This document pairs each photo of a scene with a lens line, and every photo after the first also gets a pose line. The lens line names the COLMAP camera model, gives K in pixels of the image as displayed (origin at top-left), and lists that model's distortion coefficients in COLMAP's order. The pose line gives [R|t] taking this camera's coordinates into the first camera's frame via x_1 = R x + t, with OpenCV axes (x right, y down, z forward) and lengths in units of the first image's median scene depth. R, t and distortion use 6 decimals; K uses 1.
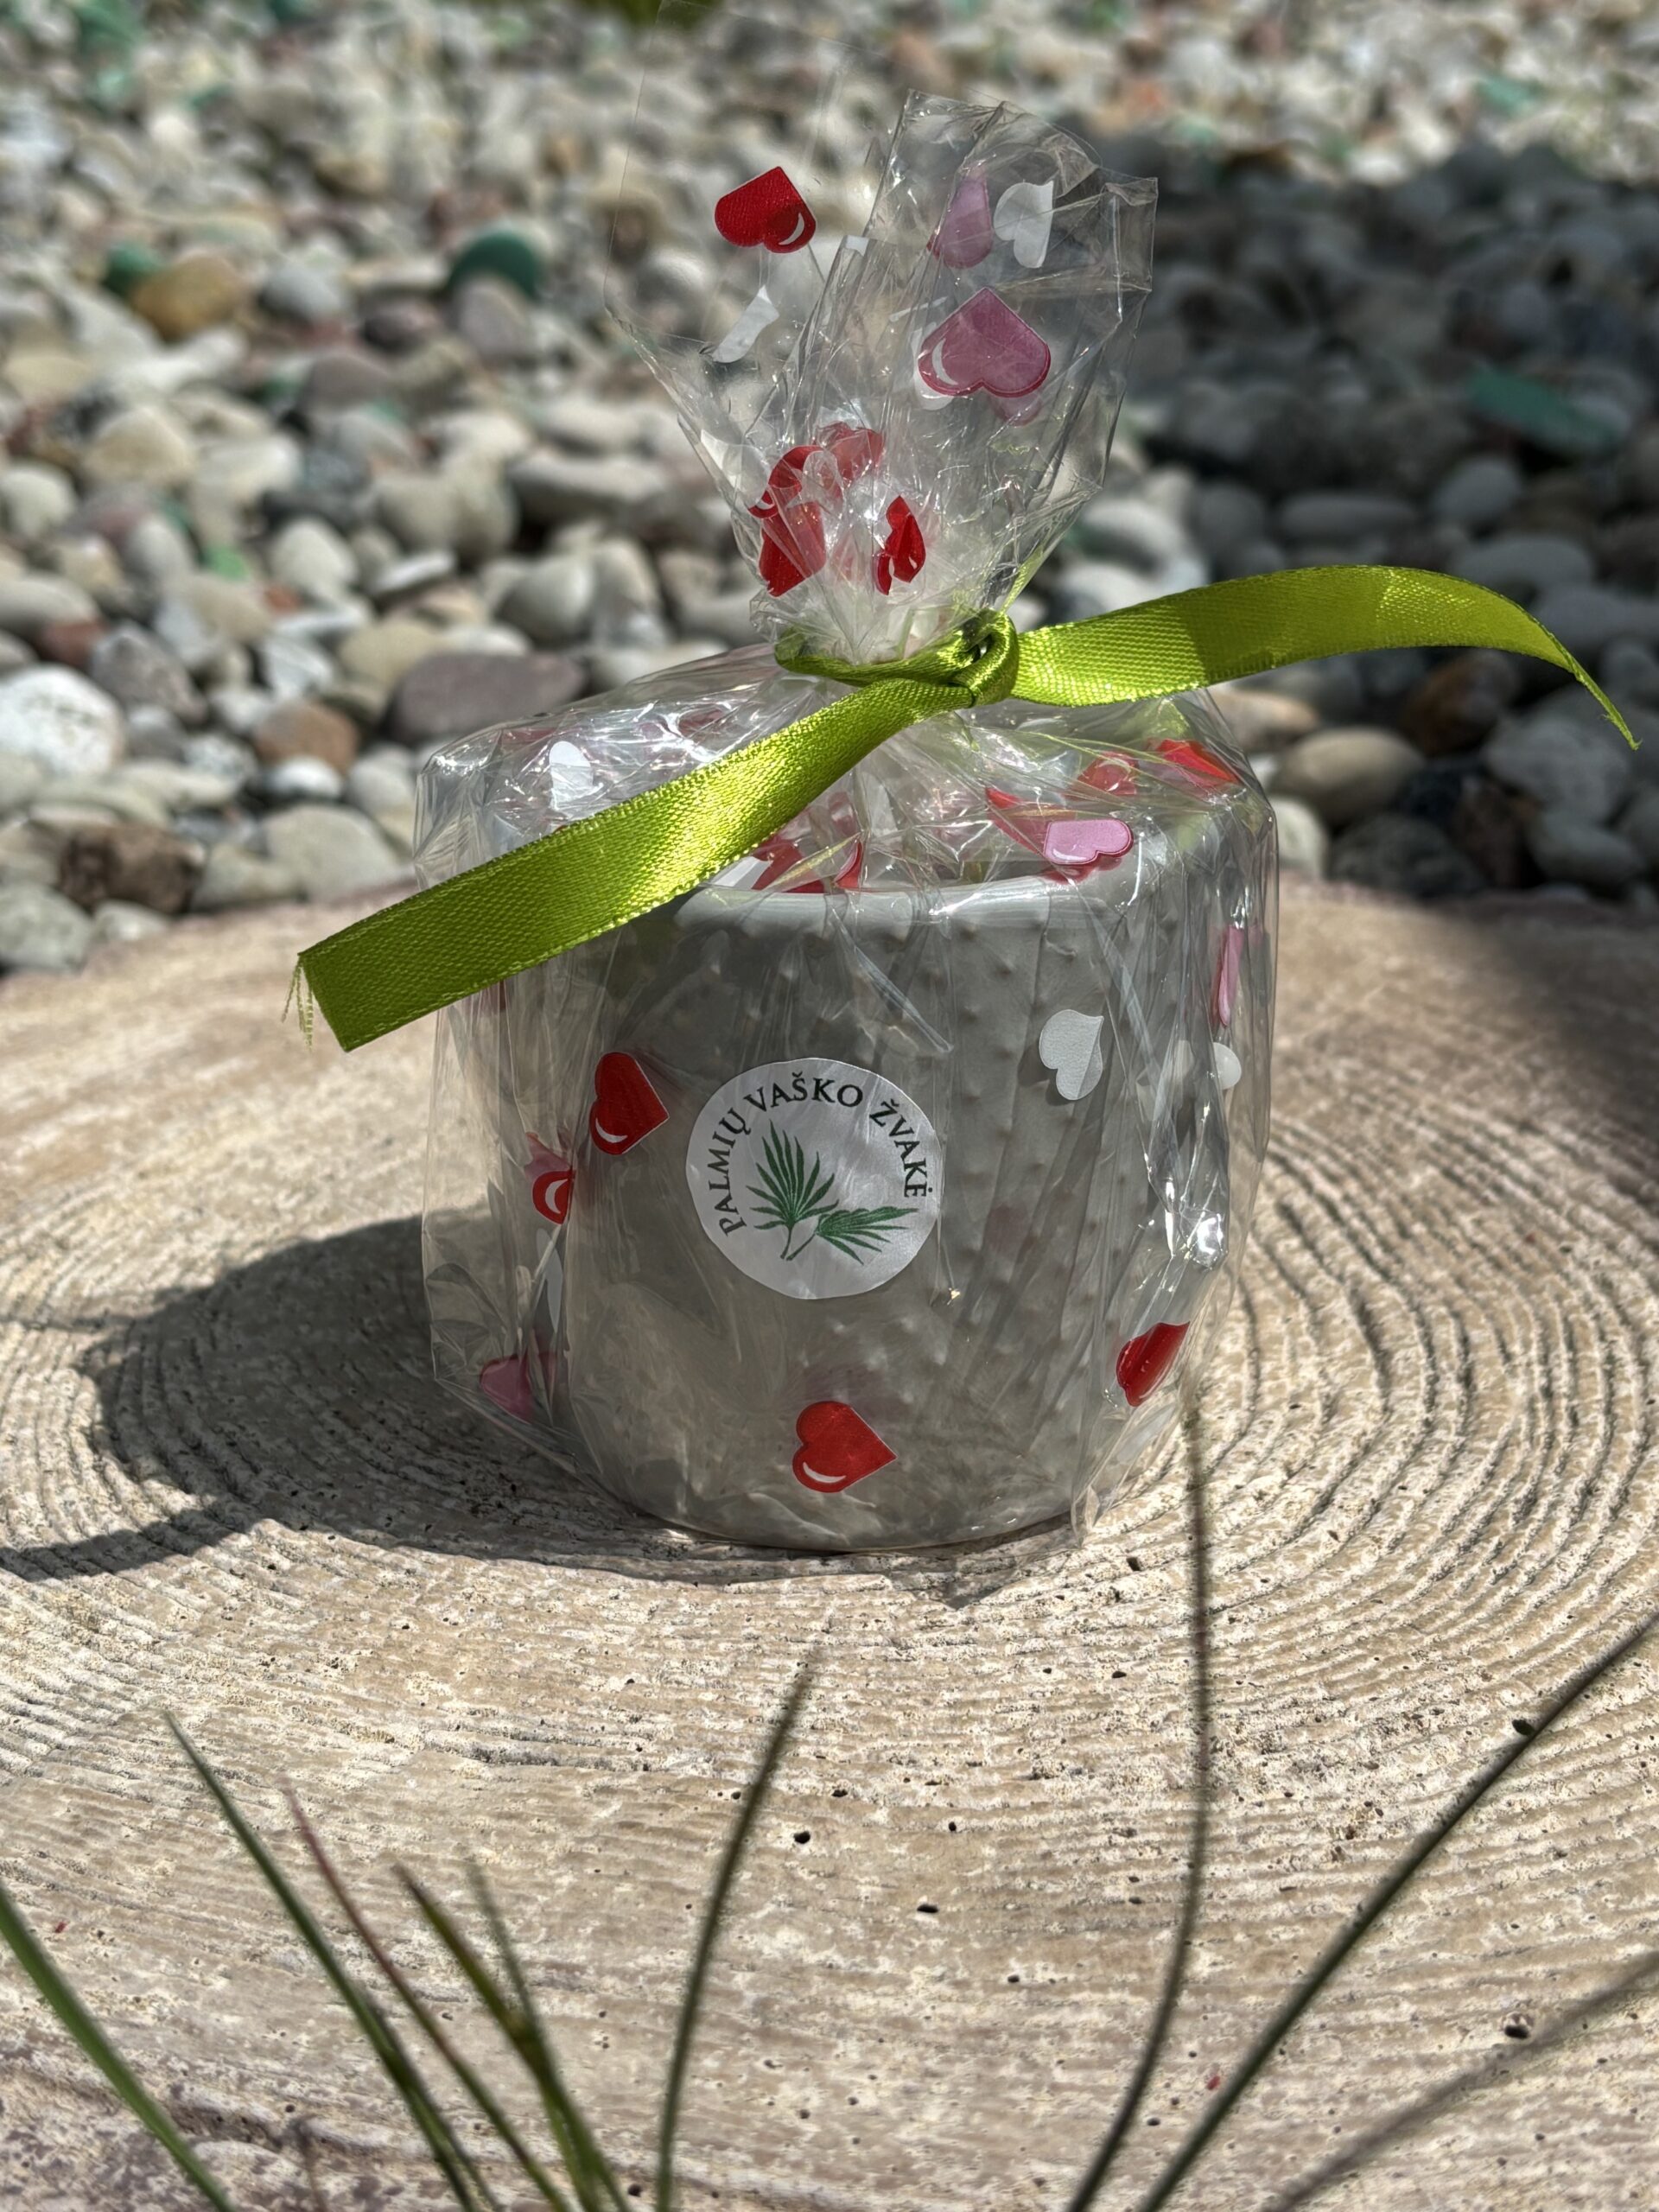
lens RADIAL K [[3168.6, 0, 835.6], [0, 3168.6, 1099.7], [0, 0, 1]] dist [0.211117, -0.809798]
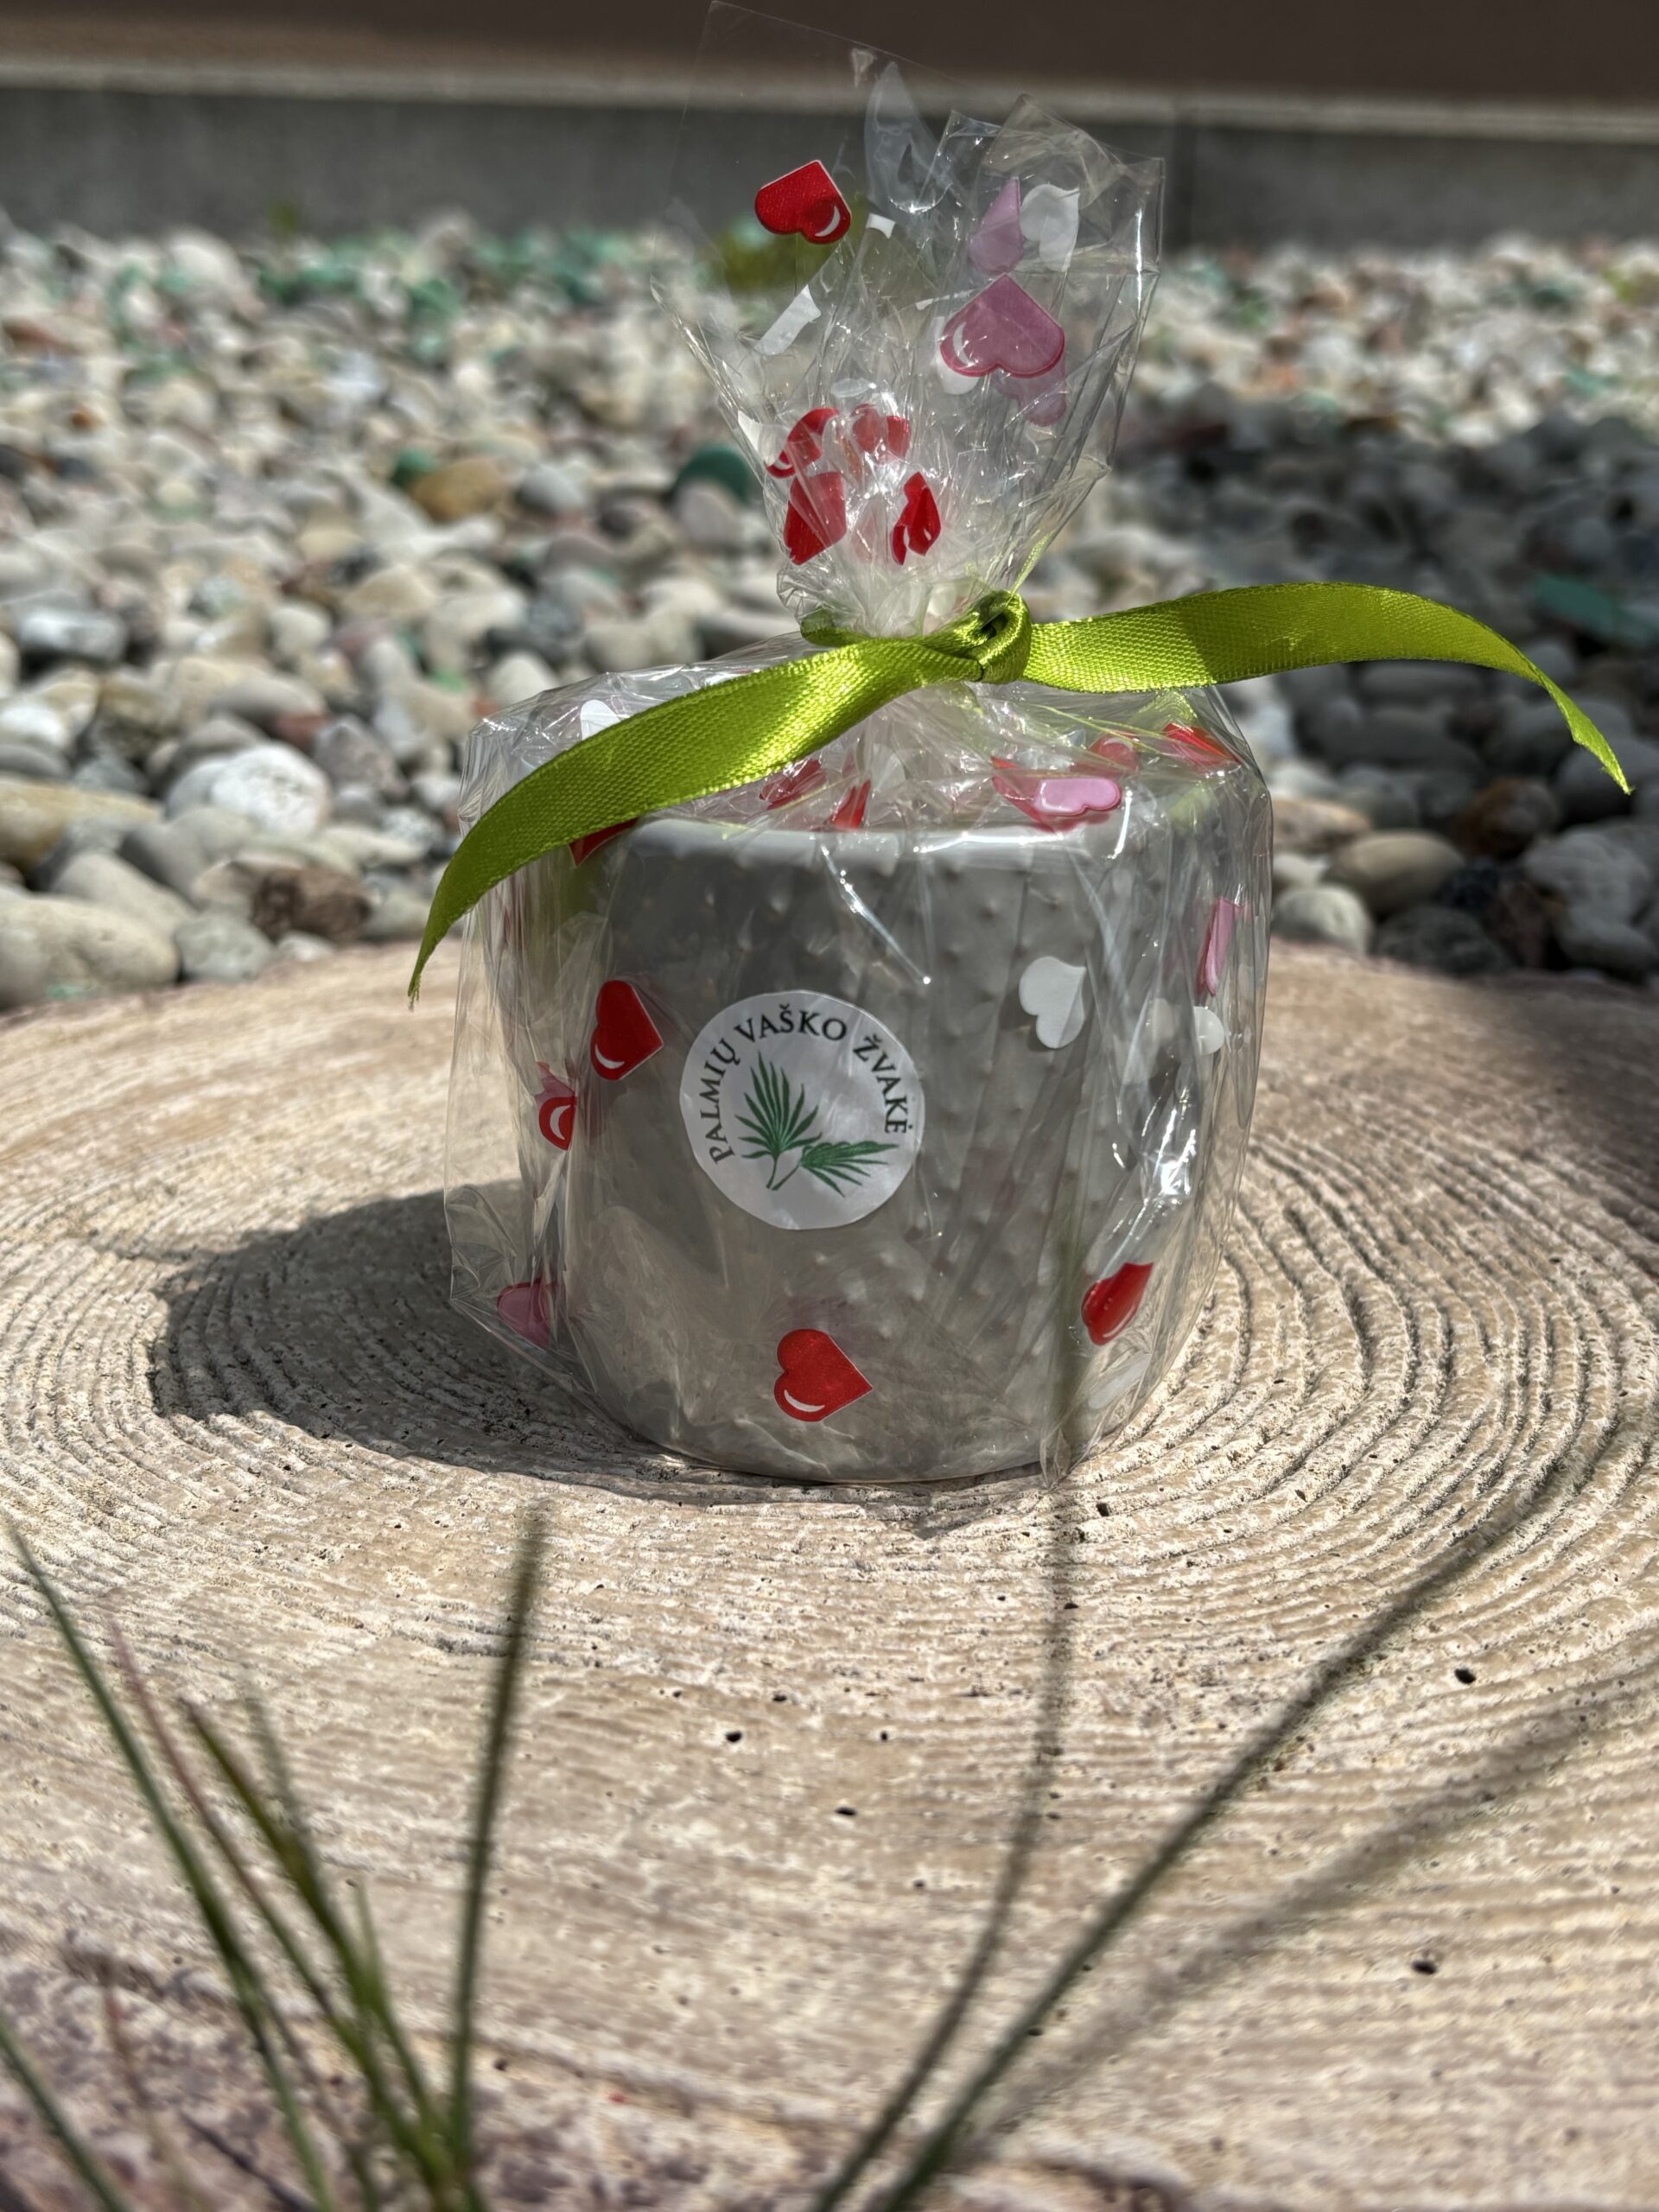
lens RADIAL K [[2586.8, 0, 848.9], [0, 2586.8, 1114.0], [0, 0, 1]] dist [0.176305, -0.658413]
pose [[0.996683, 0.044801, -0.067938, 0.066336], [-0.047951, 0.997814, -0.045467, 0.063128], [0.065753, 0.048574, 0.996653, 0.153018]]
